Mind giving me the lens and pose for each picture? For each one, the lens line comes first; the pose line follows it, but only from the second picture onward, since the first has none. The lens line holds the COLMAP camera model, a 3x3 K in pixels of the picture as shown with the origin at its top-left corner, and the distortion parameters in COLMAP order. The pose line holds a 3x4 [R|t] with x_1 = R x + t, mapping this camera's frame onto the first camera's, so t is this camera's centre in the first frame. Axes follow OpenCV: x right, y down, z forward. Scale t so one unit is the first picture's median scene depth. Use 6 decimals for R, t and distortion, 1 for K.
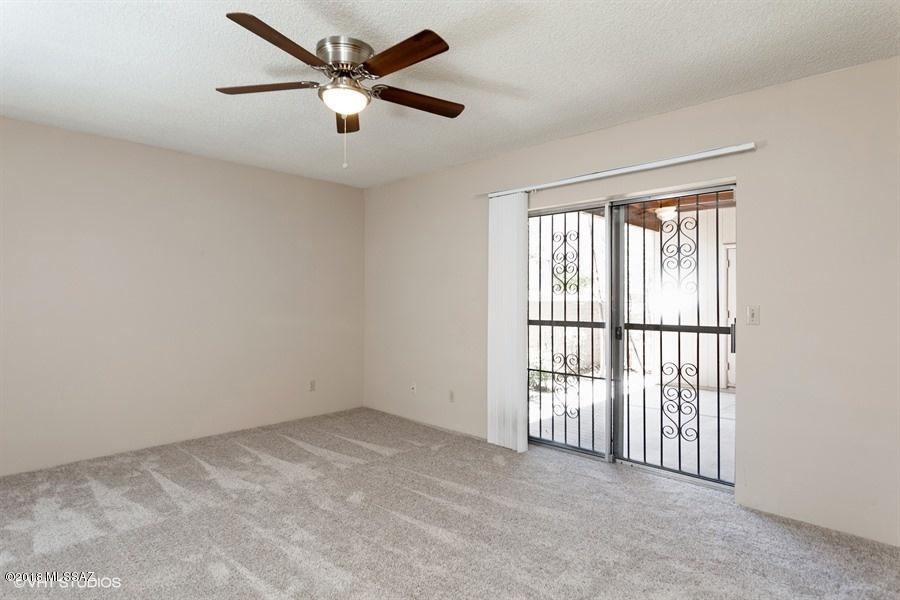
lens RADIAL K [[511.1, 0, 450.0], [0, 511.1, 300.0], [0, 0, 1]] dist [0.069787, 0.000047]
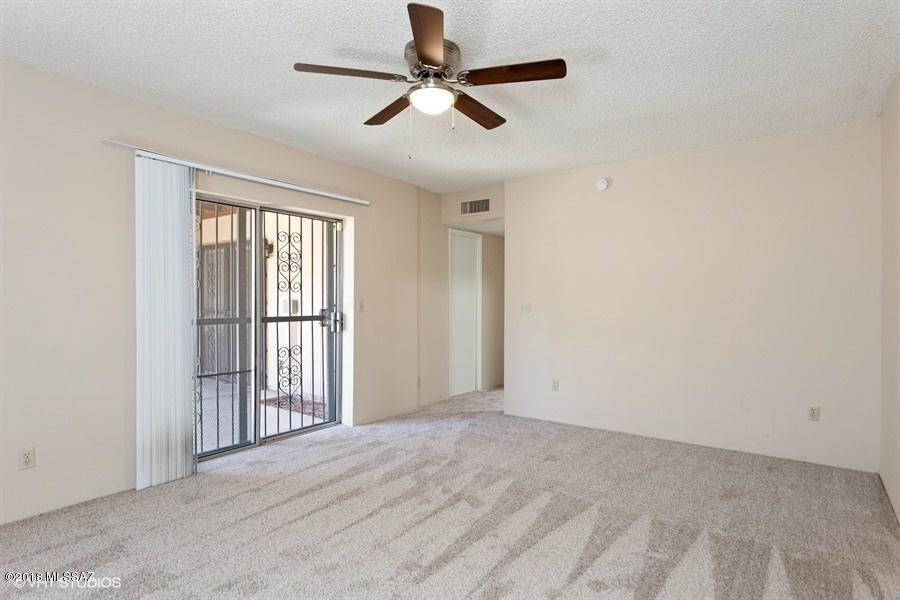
lens RADIAL K [[489.3, 0, 450.0], [0, 489.3, 300.0], [0, 0, 1]] dist [-0.002411, -0.000156]
pose [[-0.135361, -0.008033, 0.990764, -0.826569], [-0.007496, 0.999947, 0.007083, -0.002914], [-0.990768, -0.006468, -0.135414, 0.804040]]
